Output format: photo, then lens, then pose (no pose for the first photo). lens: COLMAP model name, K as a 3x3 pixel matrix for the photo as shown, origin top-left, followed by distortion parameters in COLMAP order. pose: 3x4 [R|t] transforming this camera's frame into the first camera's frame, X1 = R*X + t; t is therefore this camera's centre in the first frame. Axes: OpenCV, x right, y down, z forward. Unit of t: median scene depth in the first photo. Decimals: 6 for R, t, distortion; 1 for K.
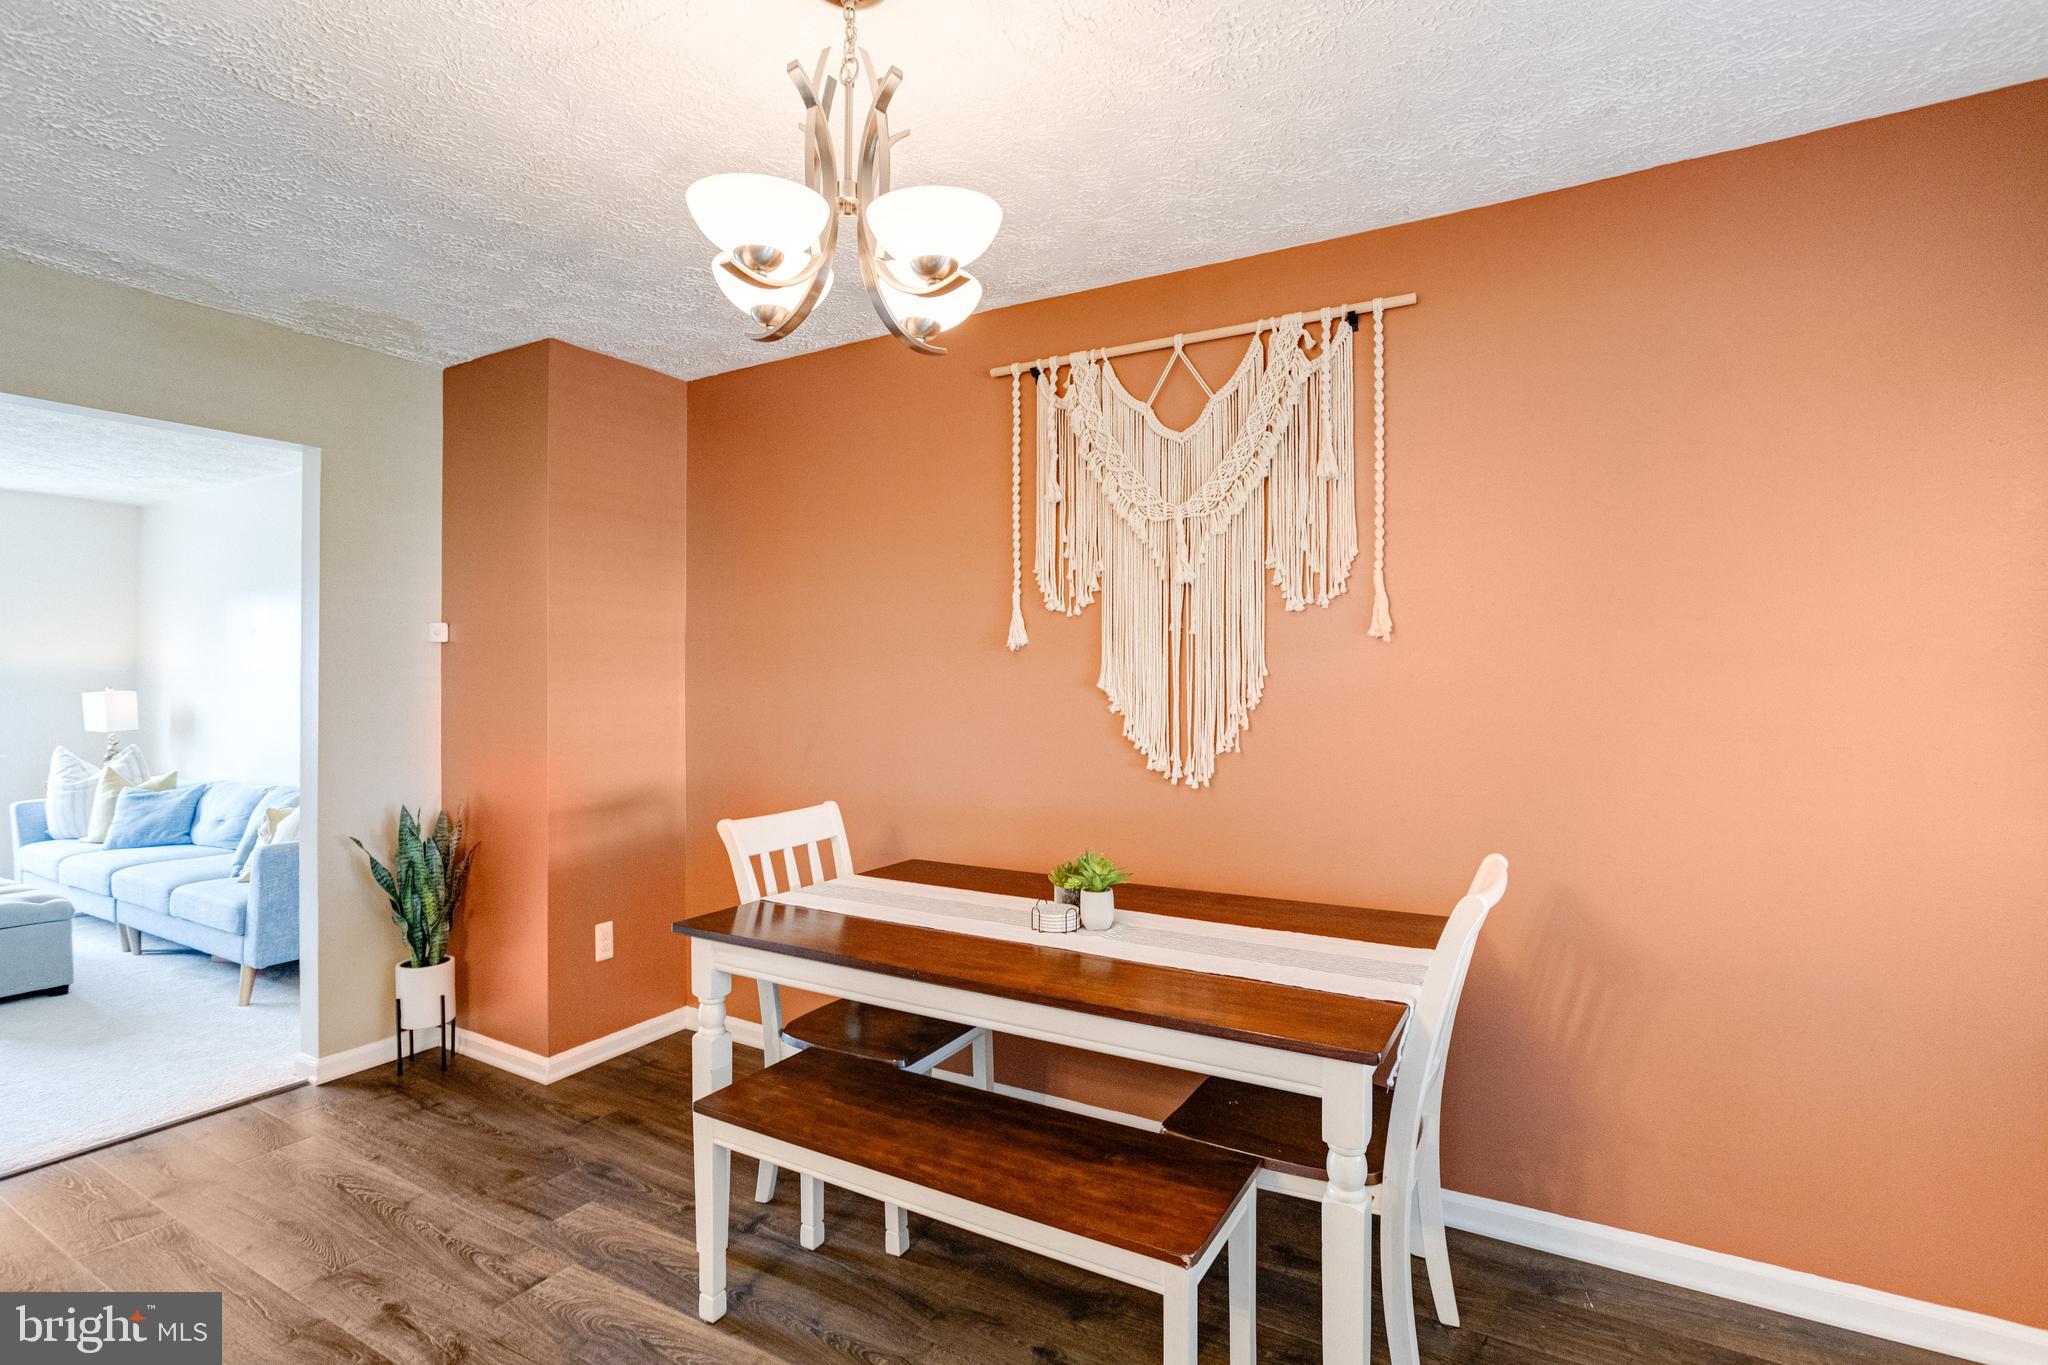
lens RADIAL K [[988.6, 0, 1025.1], [0, 988.6, 667.1], [0, 0, 1]] dist [-0.040419, 0.024087]
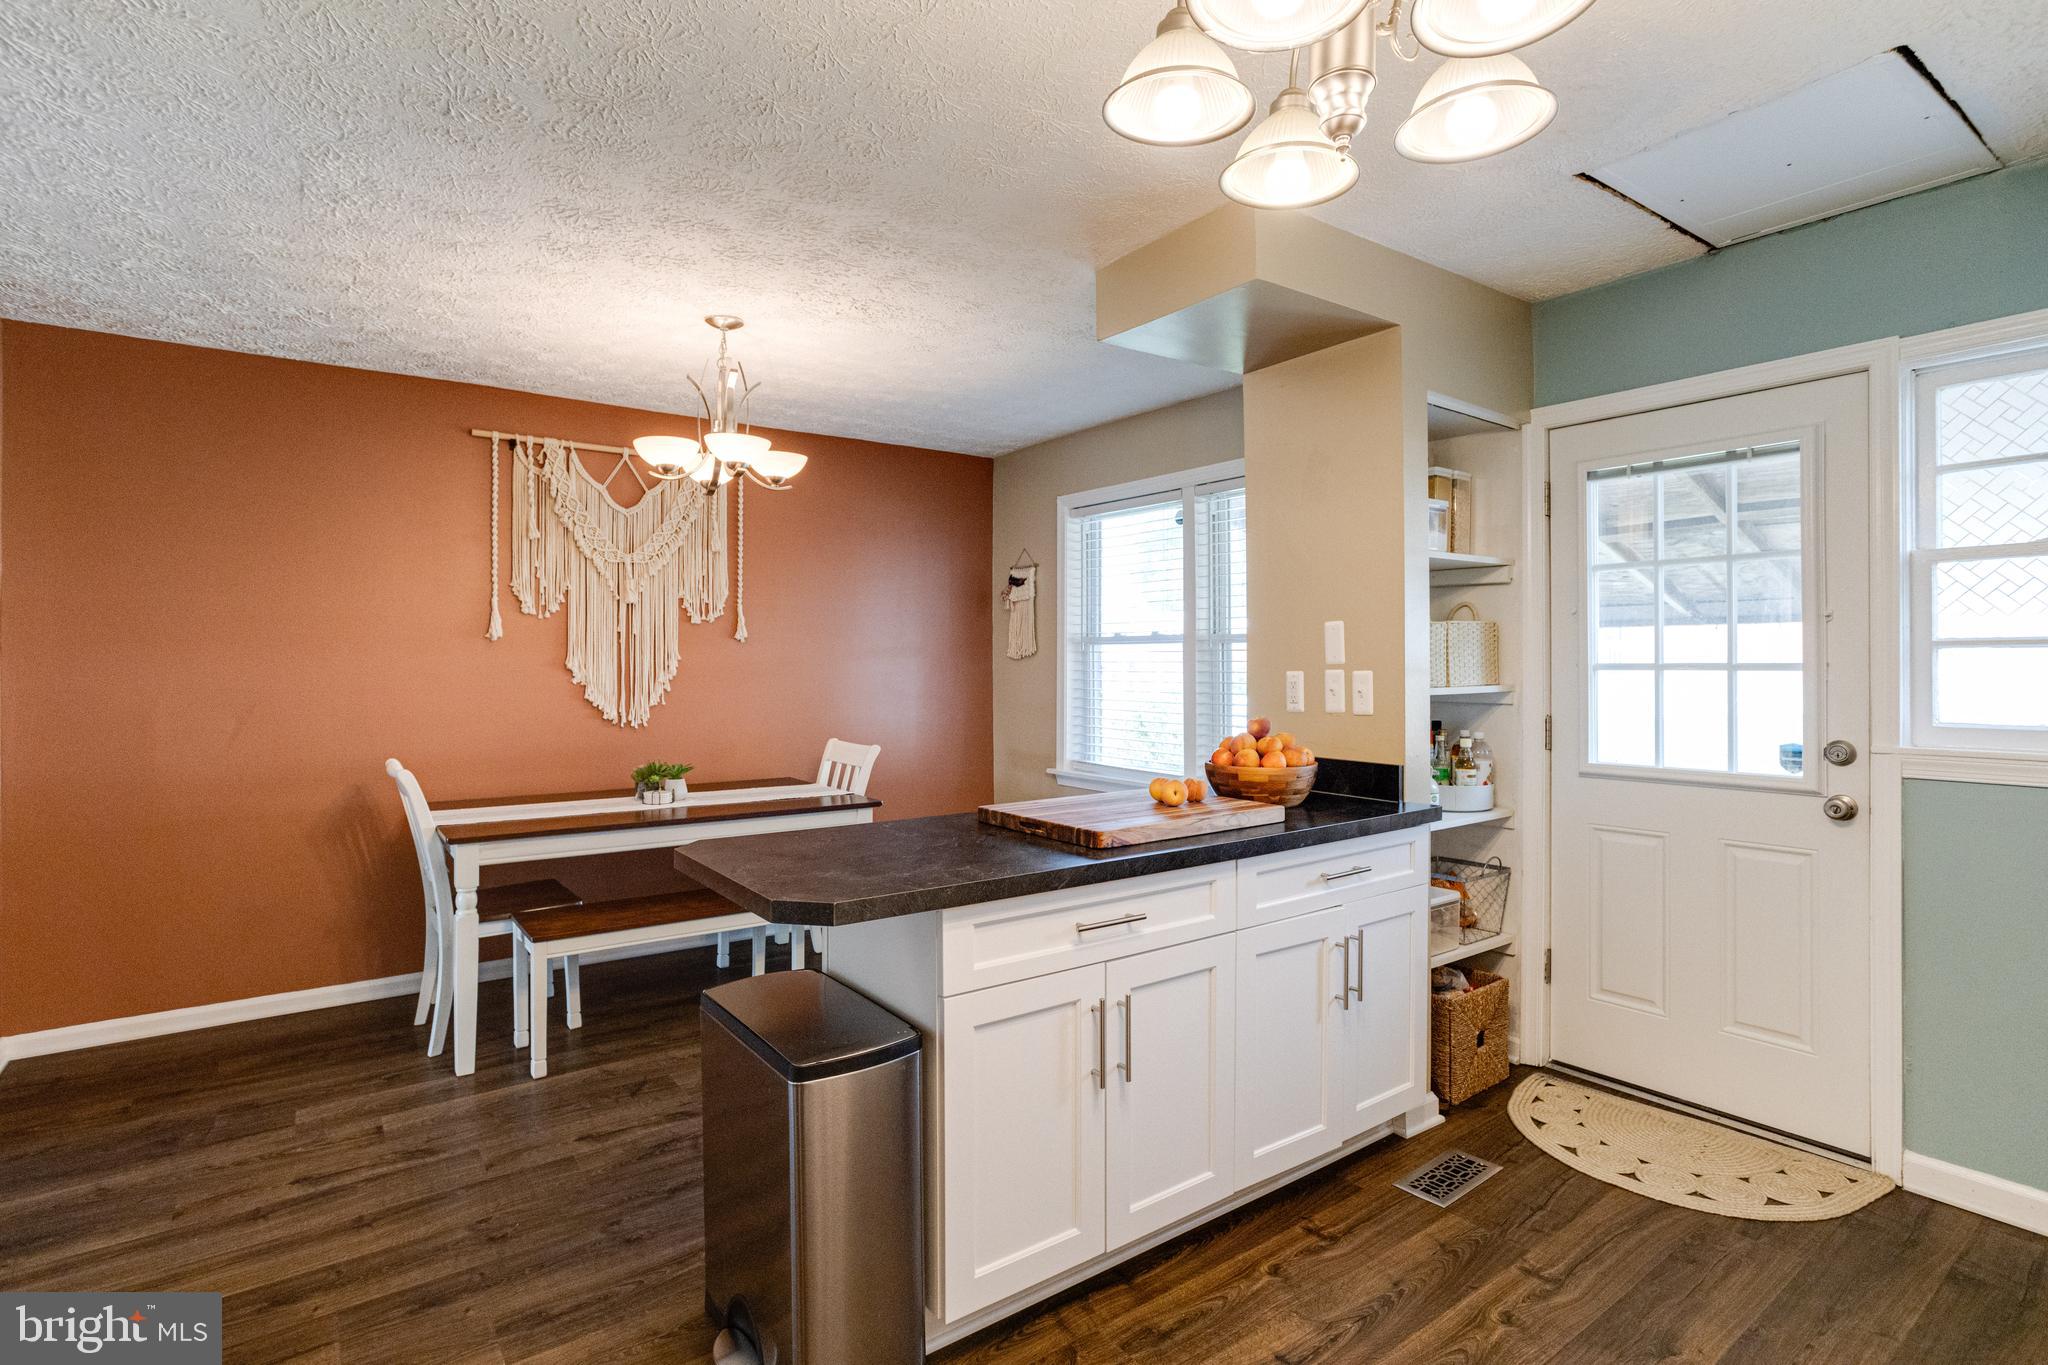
lens RADIAL K [[999.5, 0, 1019.1], [0, 999.5, 655.9], [0, 0, 1]] dist [-0.038873, 0.024831]
pose [[0.389844, 0.002703, 0.920877, -0.991977], [-0.009288, 0.999956, 0.000997, -0.004126], [-0.920834, -0.008942, 0.389852, -0.209600]]
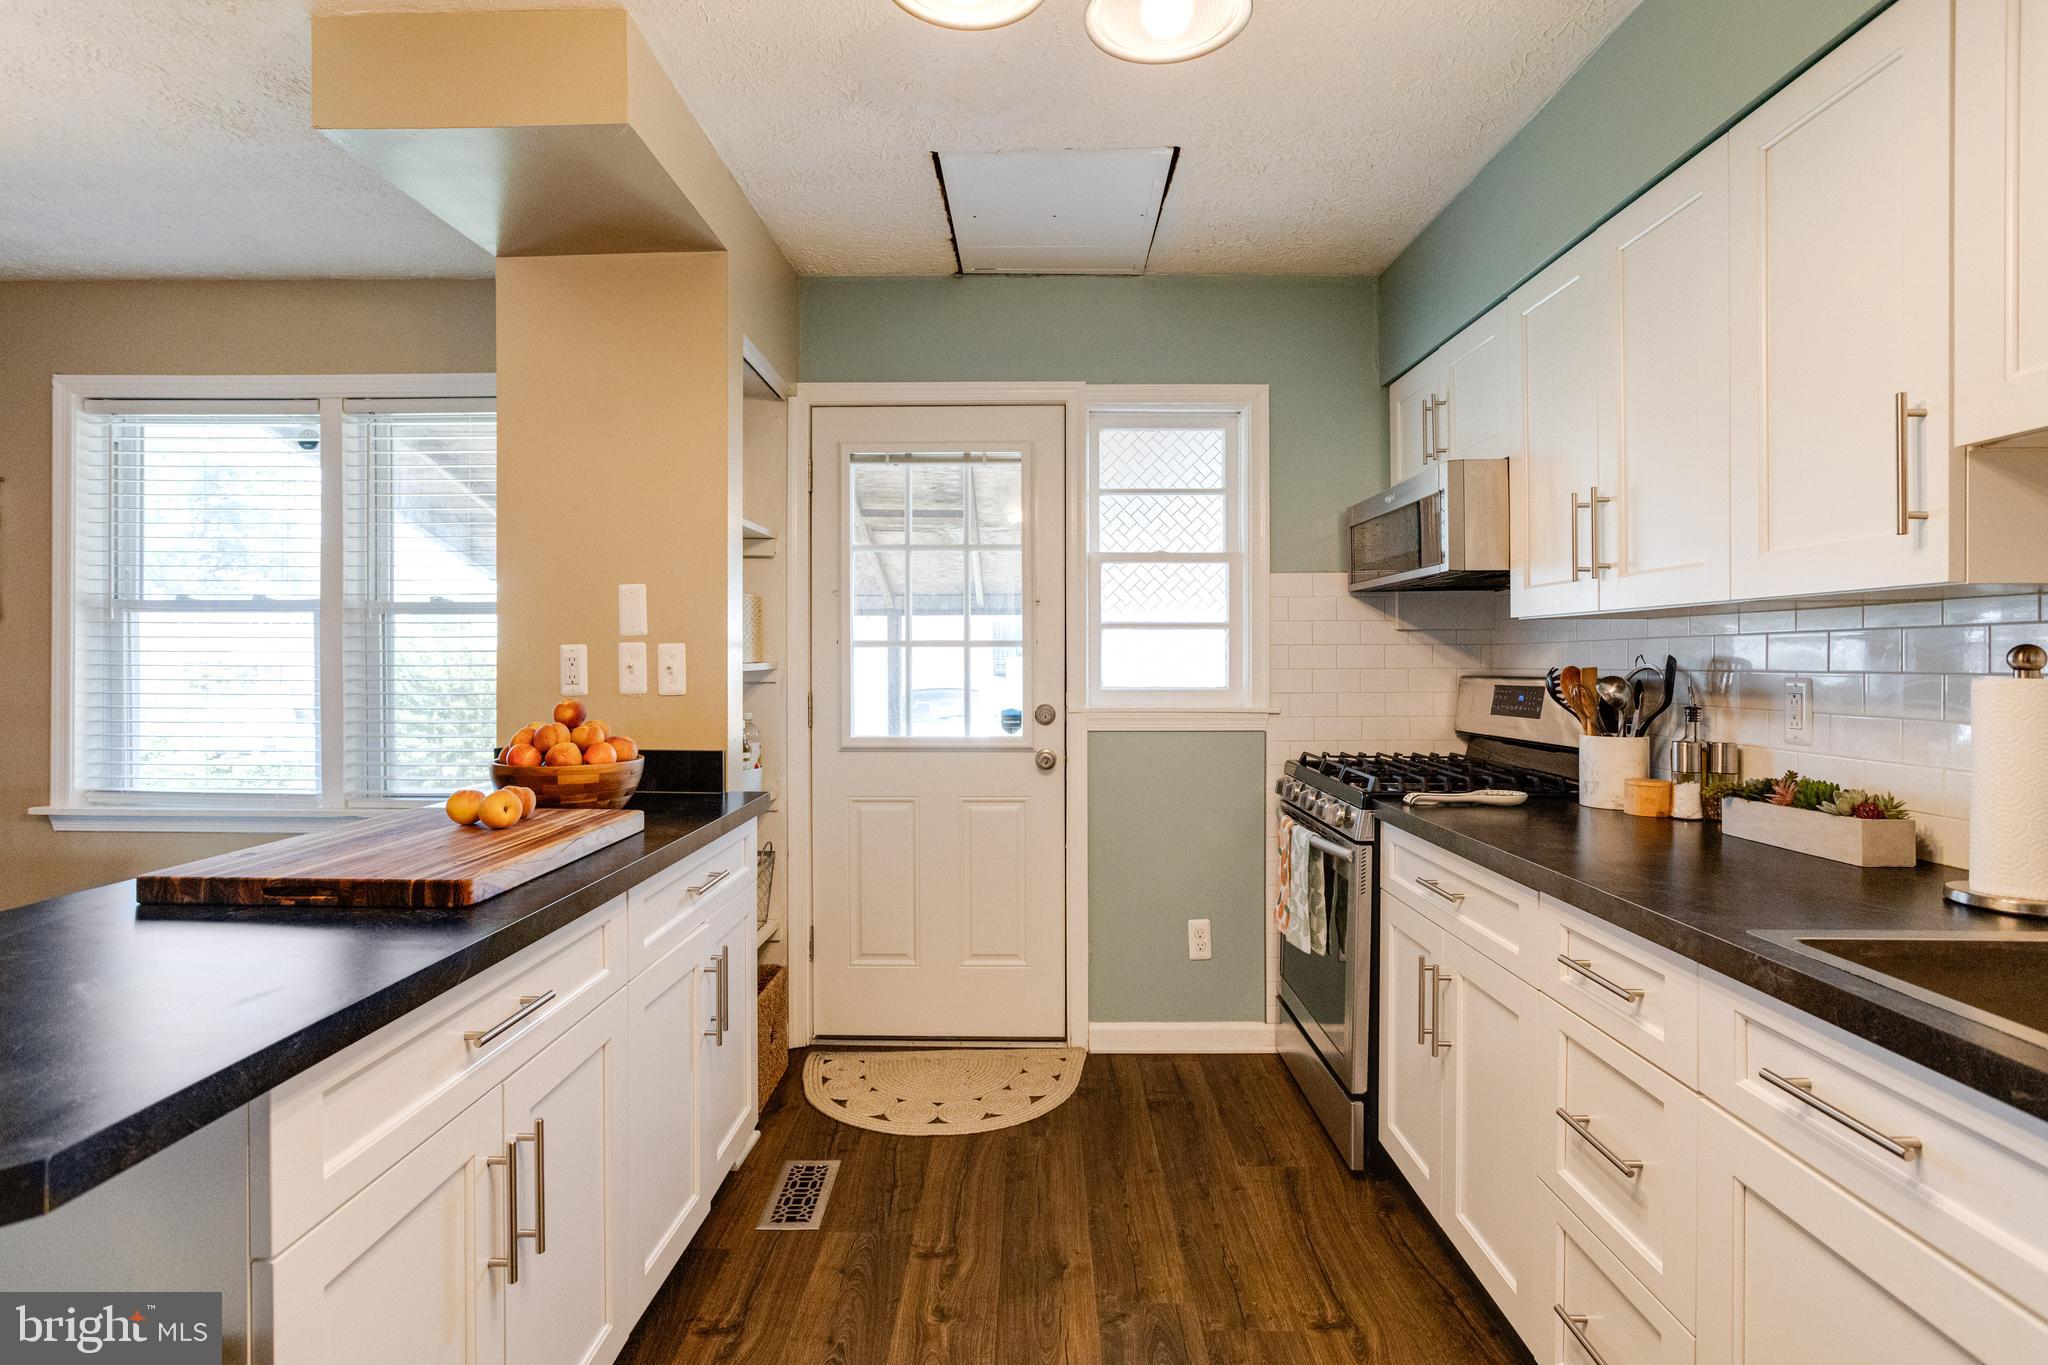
lens RADIAL K [[999.5, 0, 1019.1], [0, 999.5, 655.9], [0, 0, 1]] dist [-0.038873, 0.024831]
pose [[-0.493878, -0.002983, 0.869526, -0.828779], [-0.014232, 0.999888, -0.004654, 0.018210], [-0.869415, -0.014674, -0.493865, 0.016477]]
